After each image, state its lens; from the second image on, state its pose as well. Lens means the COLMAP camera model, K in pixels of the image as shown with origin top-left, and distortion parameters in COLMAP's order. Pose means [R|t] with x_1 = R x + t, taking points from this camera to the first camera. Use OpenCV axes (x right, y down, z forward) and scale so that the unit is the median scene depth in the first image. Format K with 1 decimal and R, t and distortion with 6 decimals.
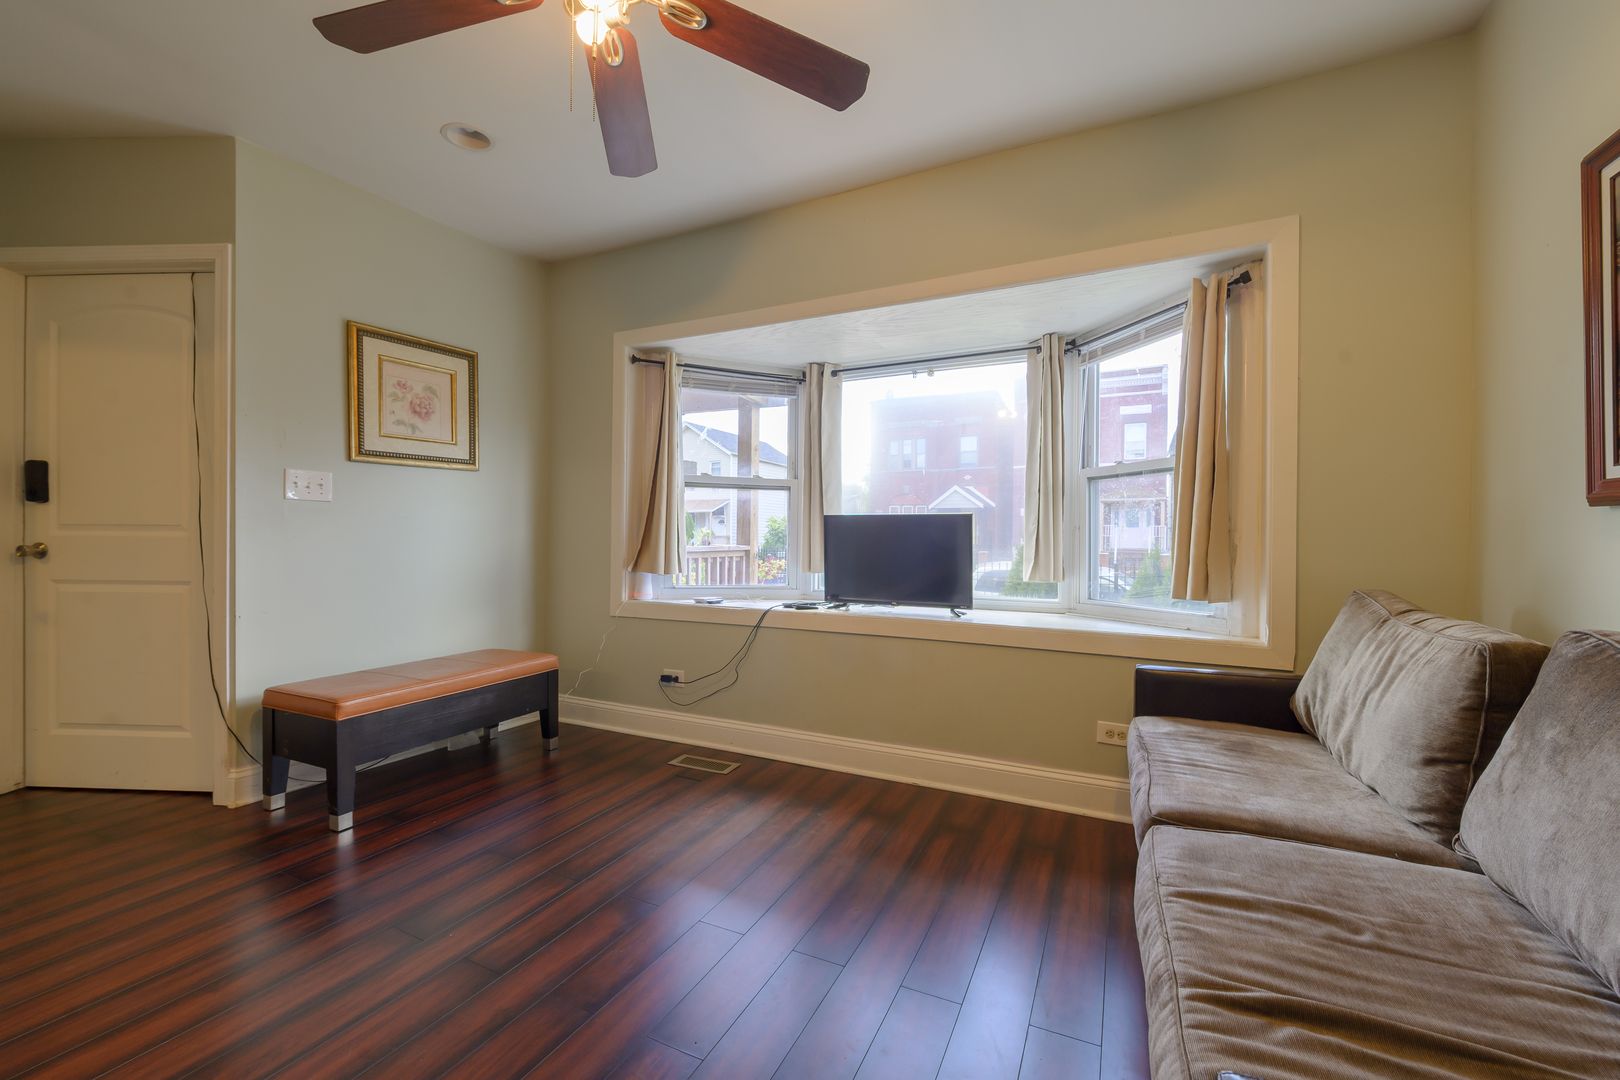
lens RADIAL K [[658.8, 0, 810.0], [0, 658.8, 538.4], [0, 0, 1]] dist [-0.009885, 0.000017]
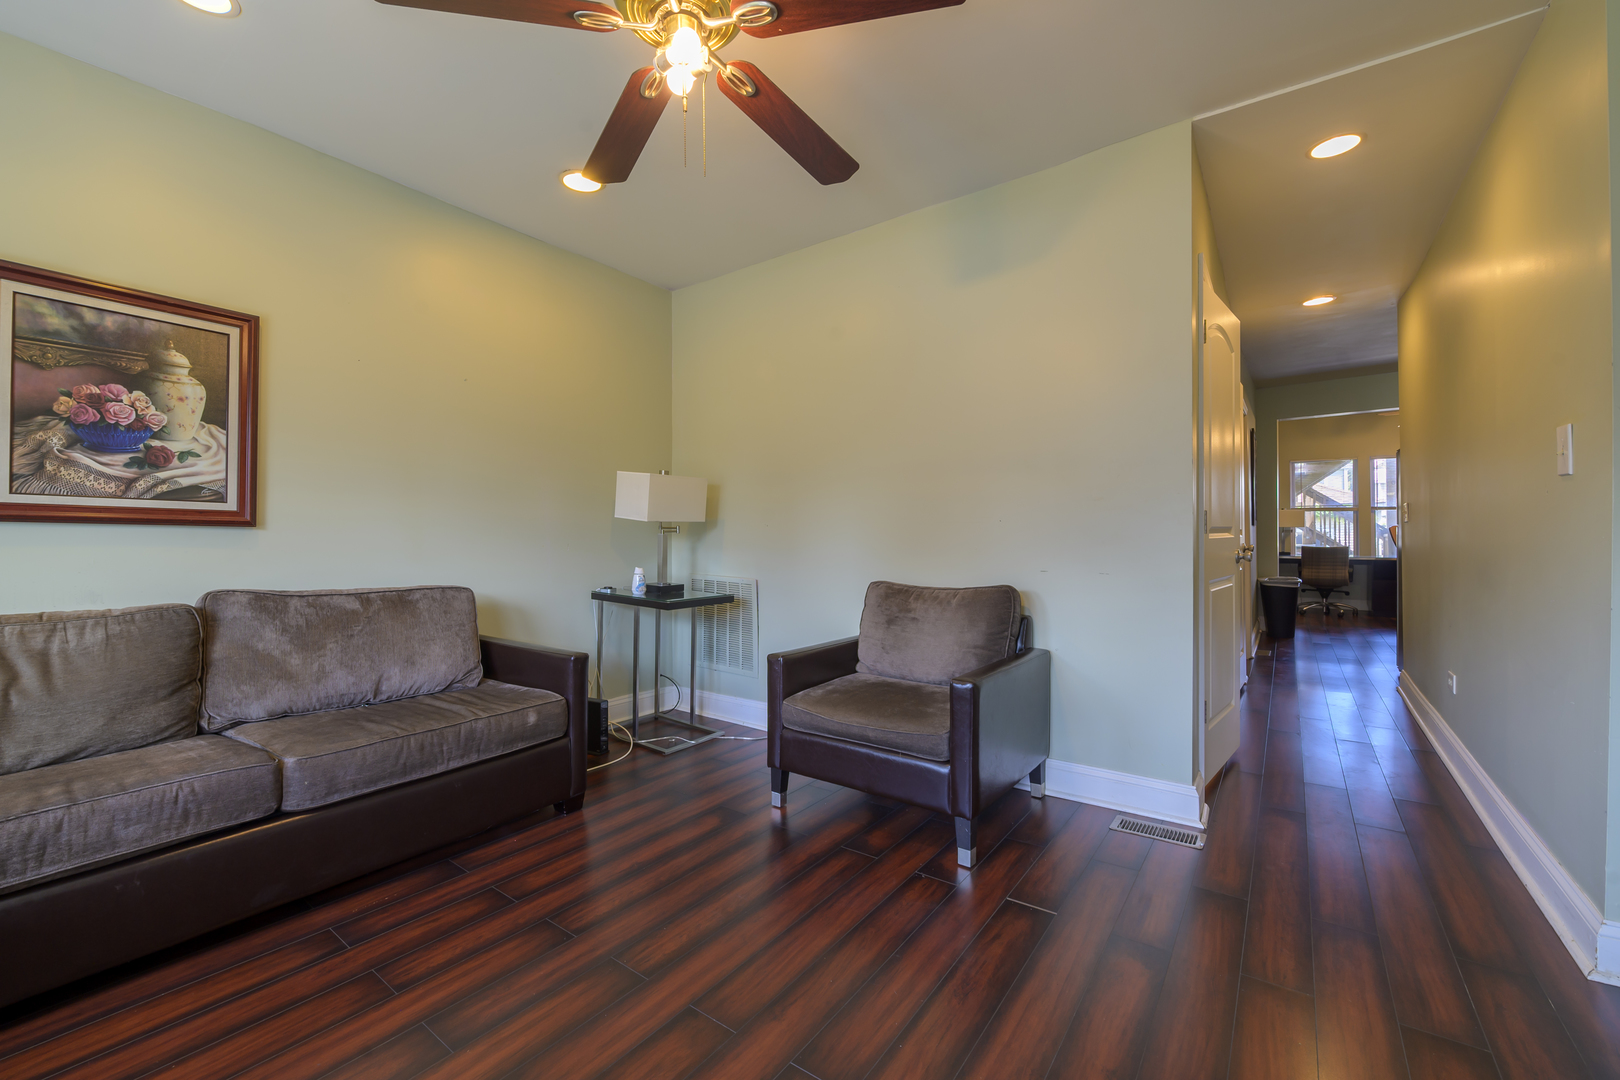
lens RADIAL K [[658.8, 0, 810.0], [0, 658.8, 538.4], [0, 0, 1]] dist [-0.009885, 0.000017]
pose [[-0.984609, 0.004271, 0.174718, -0.315502], [0.004517, 0.999989, 0.001008, -0.004111], [-0.174711, 0.001782, -0.984618, 0.906334]]
